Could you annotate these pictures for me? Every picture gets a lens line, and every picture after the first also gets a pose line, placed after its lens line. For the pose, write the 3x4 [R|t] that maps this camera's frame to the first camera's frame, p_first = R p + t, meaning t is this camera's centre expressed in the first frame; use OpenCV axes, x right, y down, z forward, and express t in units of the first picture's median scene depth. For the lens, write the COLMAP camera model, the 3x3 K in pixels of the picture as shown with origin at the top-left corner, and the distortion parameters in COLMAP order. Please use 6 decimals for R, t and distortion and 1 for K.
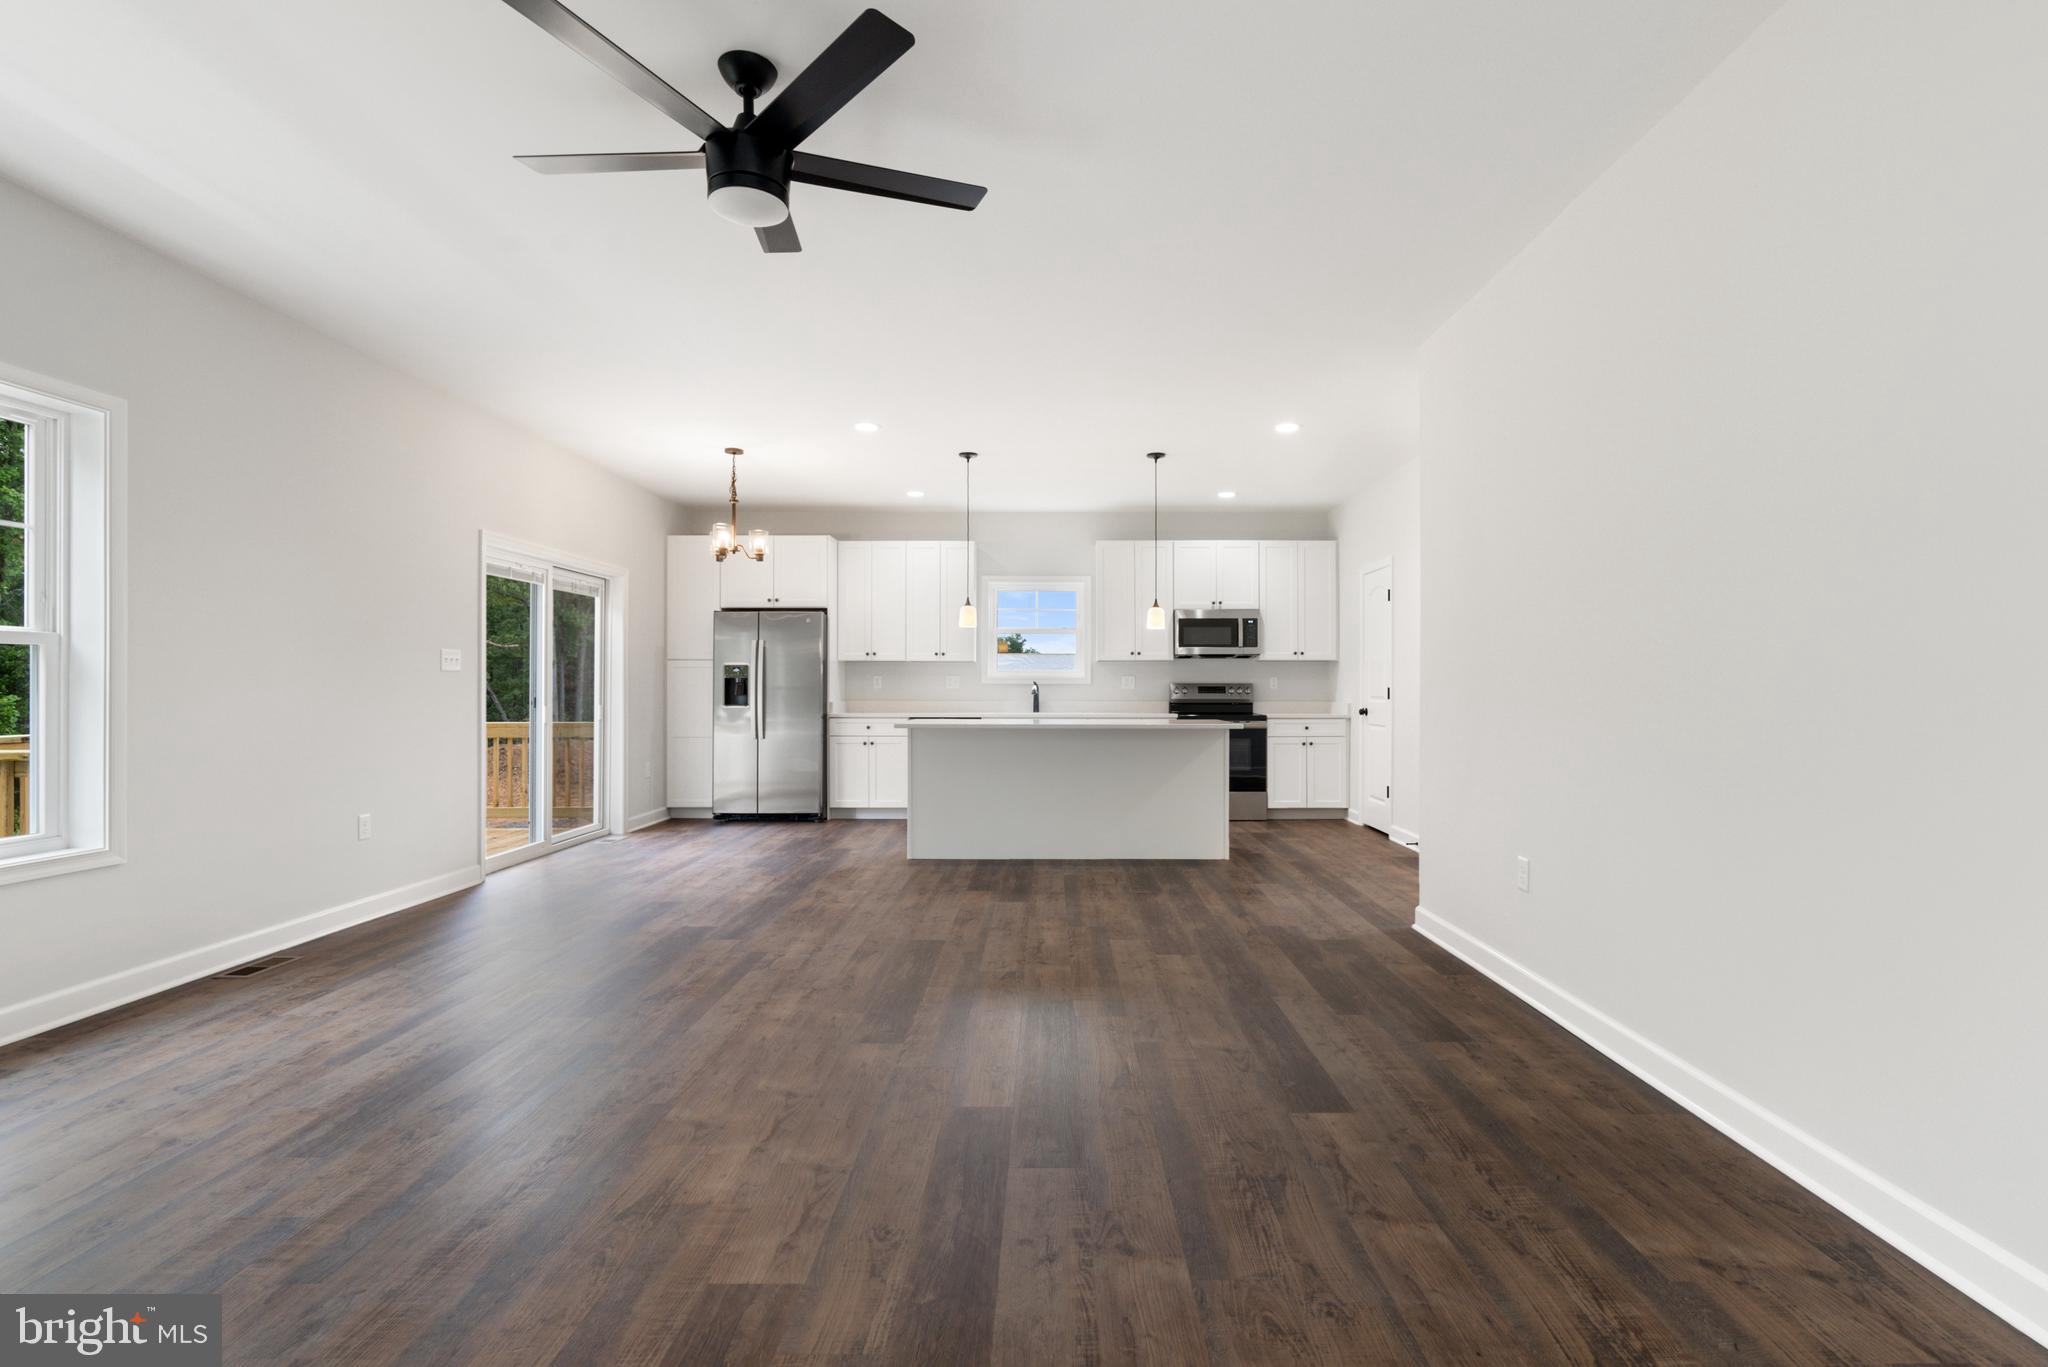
lens RADIAL K [[936.8, 0, 1023.4], [0, 936.8, 692.2], [0, 0, 1]] dist [-0.004742, 0.000092]
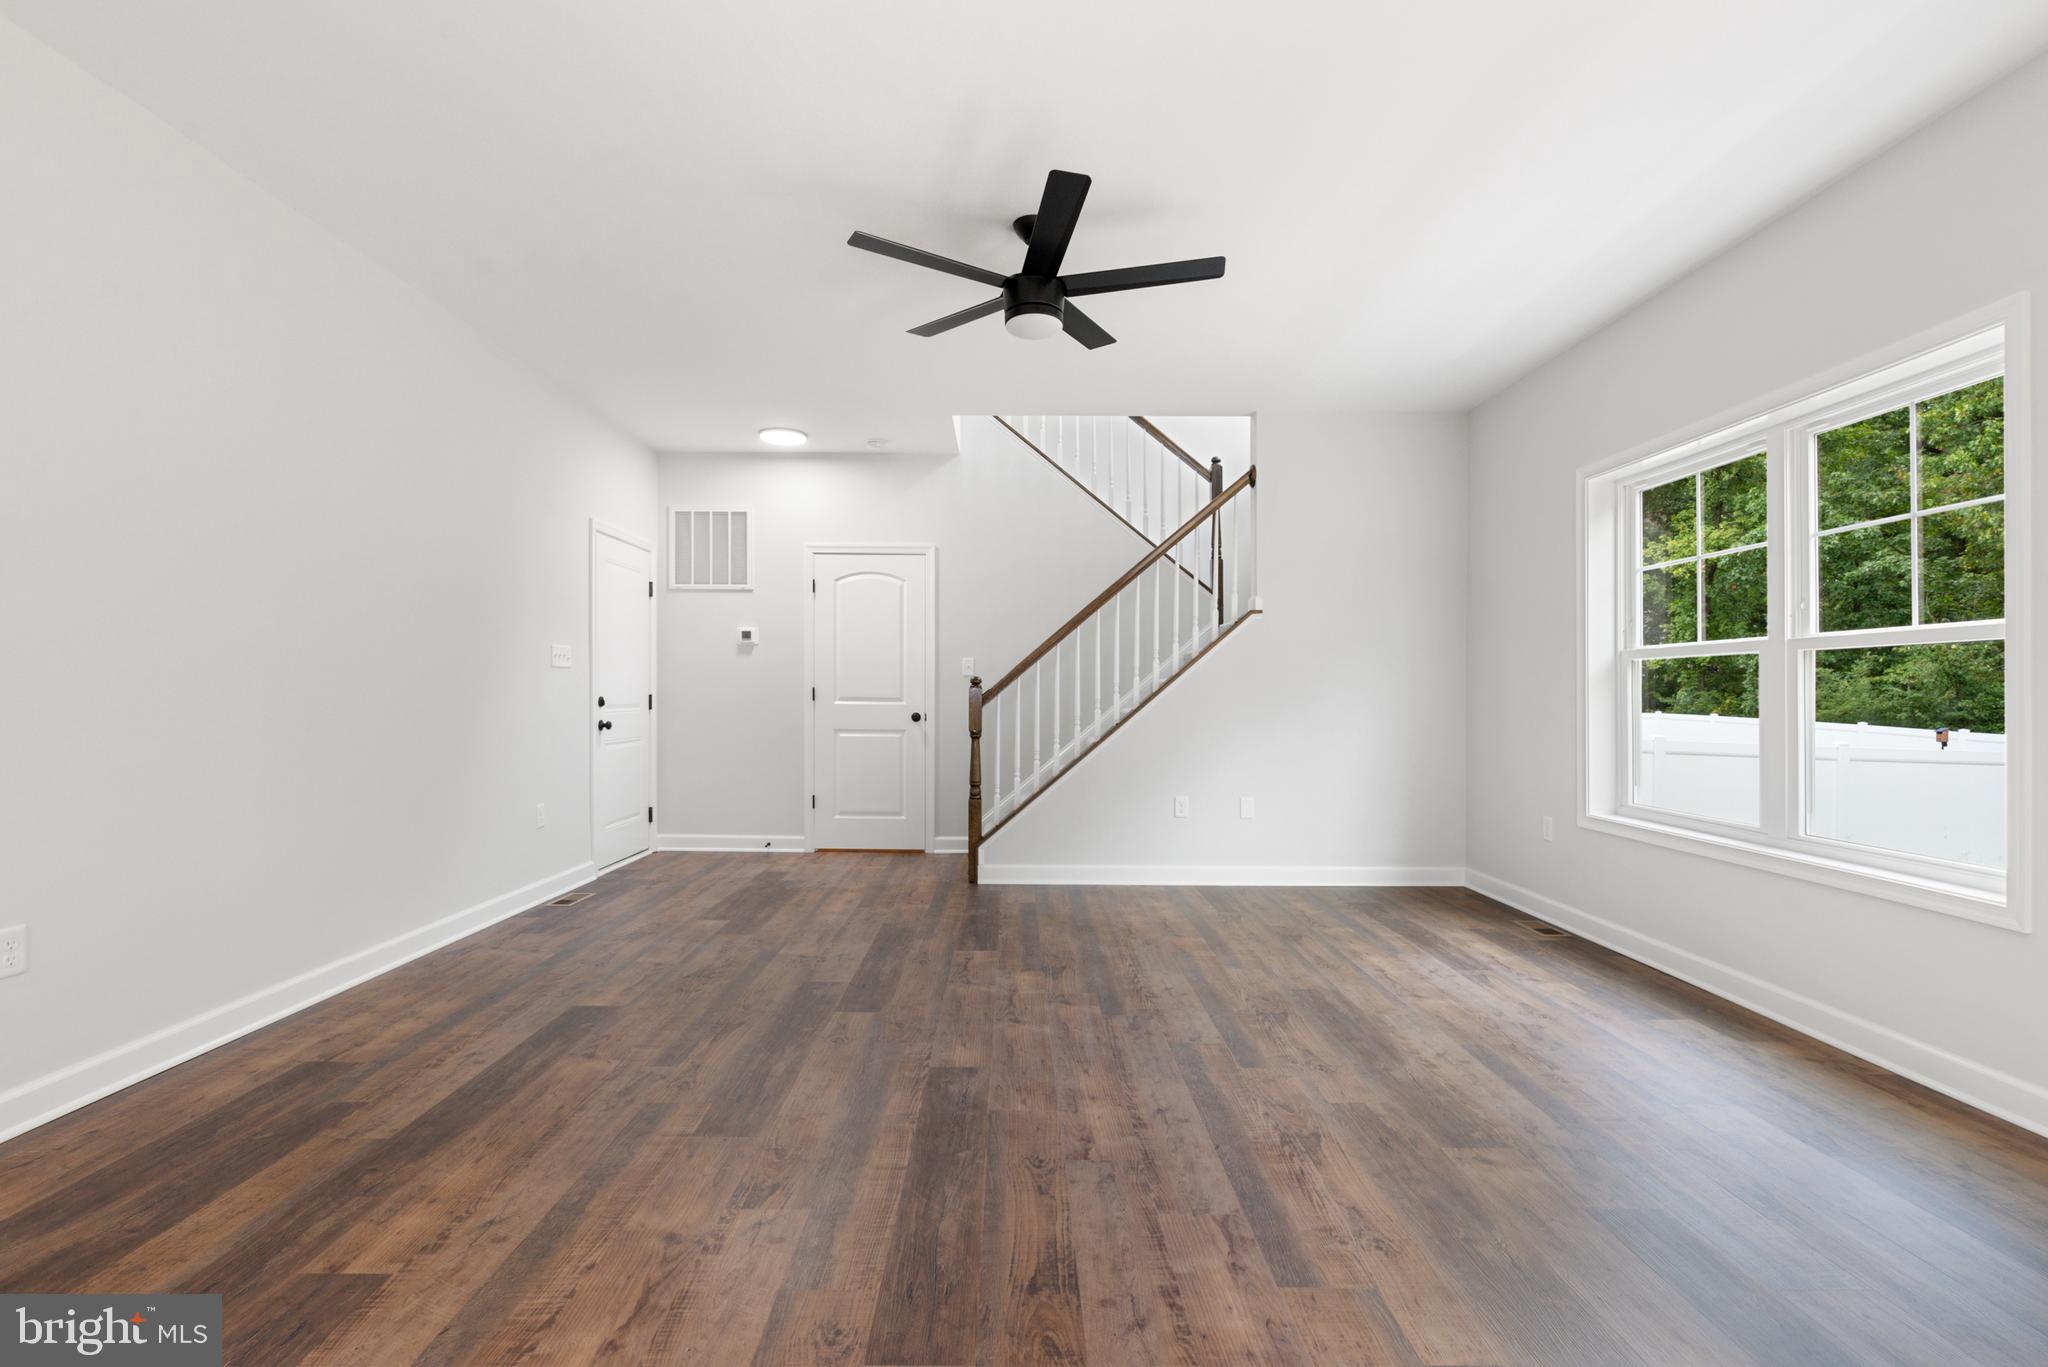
lens RADIAL K [[936.8, 0, 1012.9], [0, 936.8, 691.1], [0, 0, 1]] dist [-0.004742, 0.000092]
pose [[-0.999584, -0.007386, -0.027877, -0.090985], [-0.007458, 0.999969, 0.002482, 0.000835], [0.027858, 0.002689, -0.999608, 0.962316]]
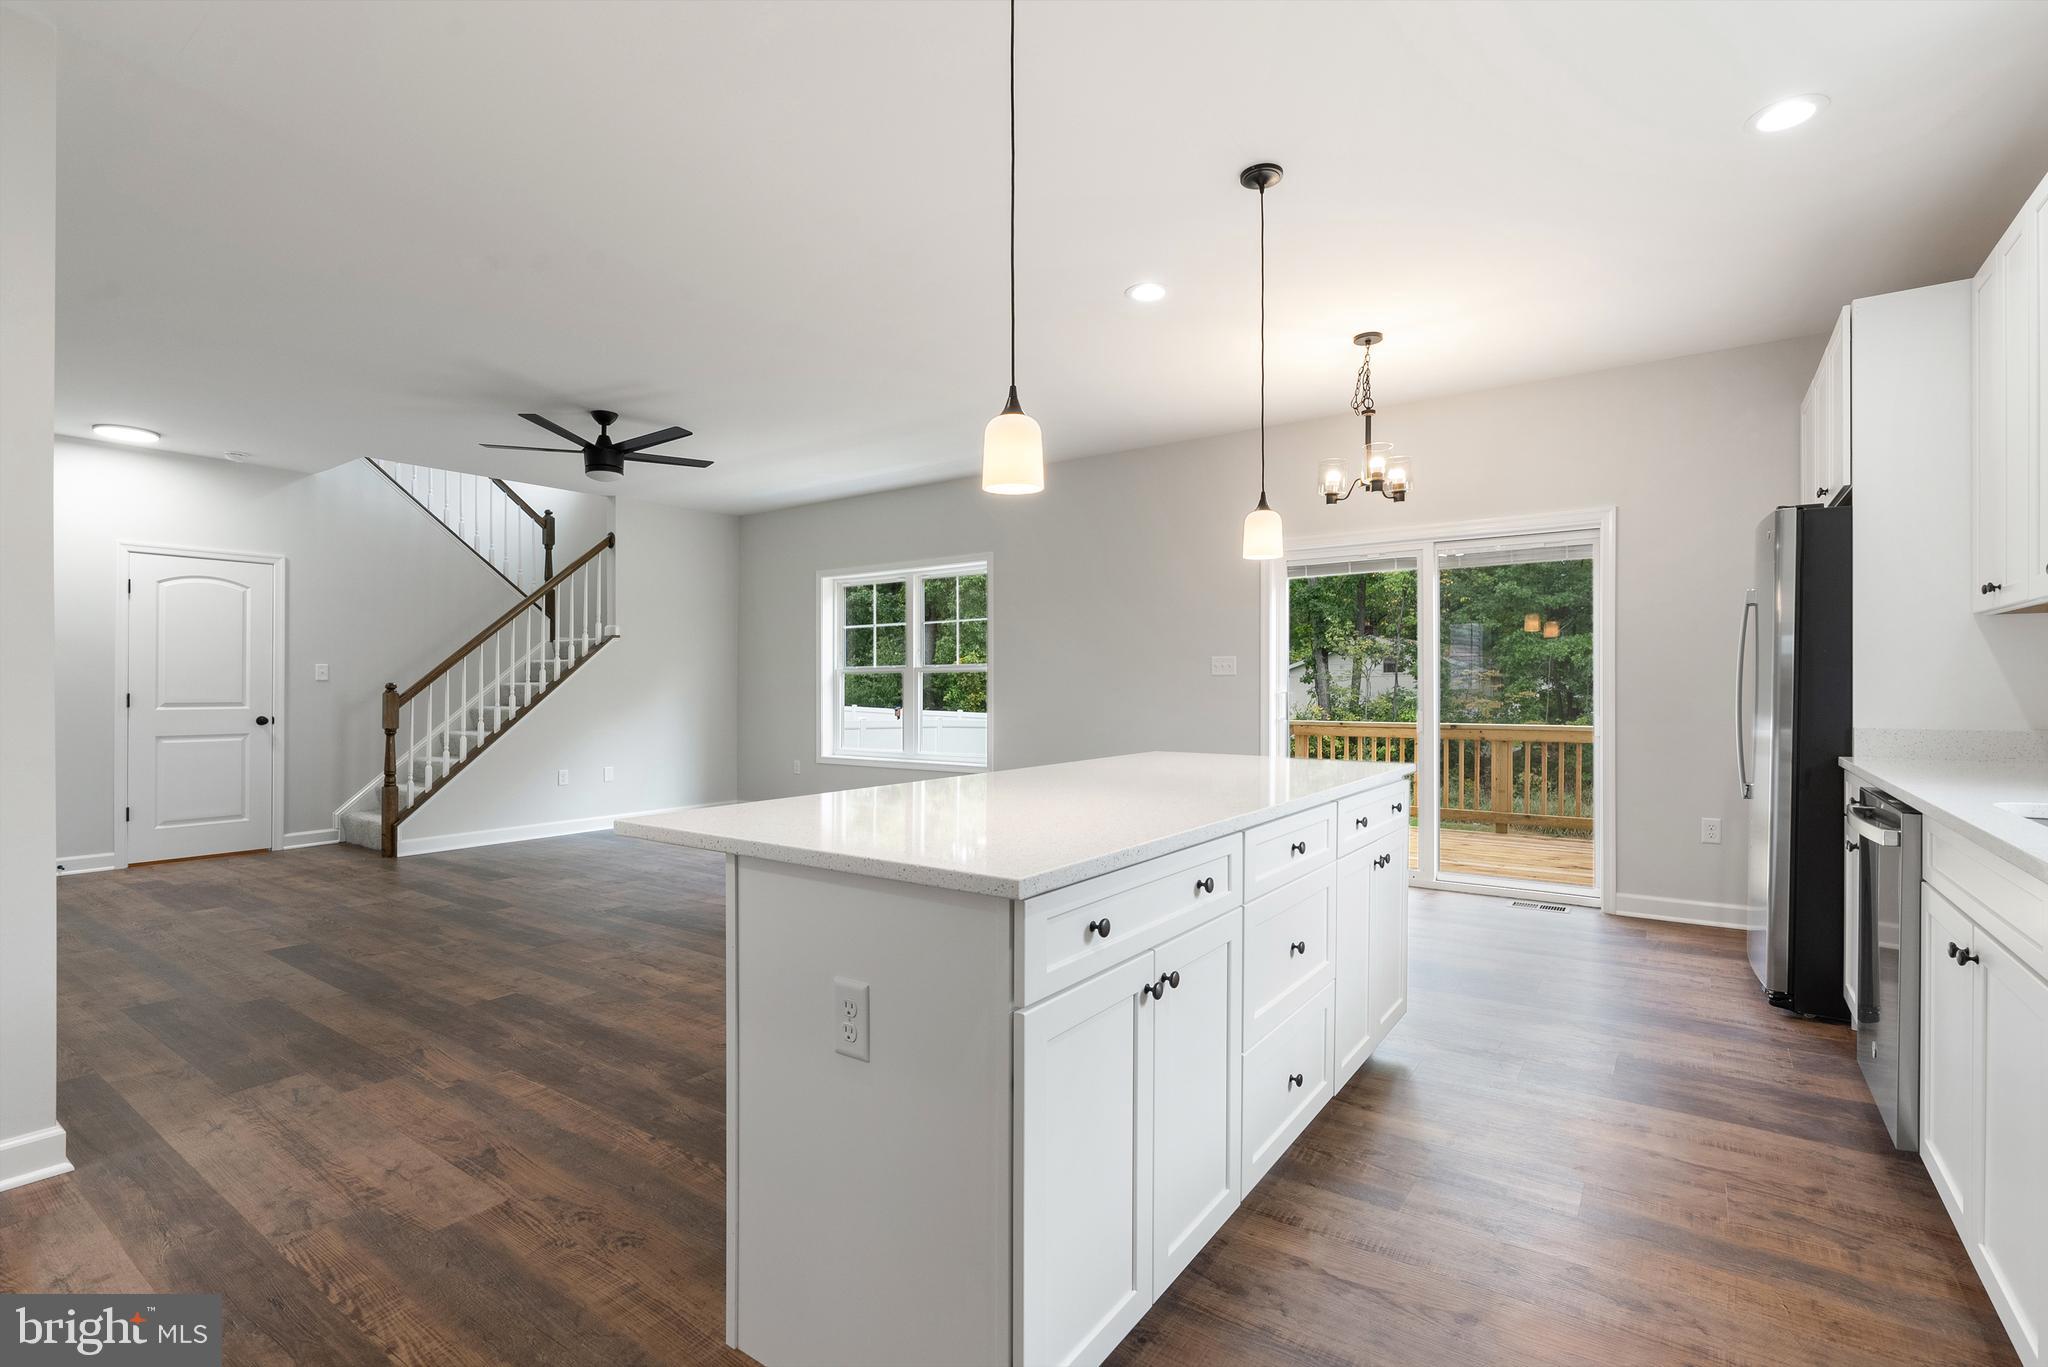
lens RADIAL K [[936.8, 0, 1049.6], [0, 936.8, 685.7], [0, 0, 1]] dist [-0.004742, 0.000092]
pose [[-0.543919, 0.000386, -0.839138, 0.407133], [-0.001025, 0.999999, 0.001125, -0.009246], [0.839137, 0.001472, -0.543918, 1.268791]]
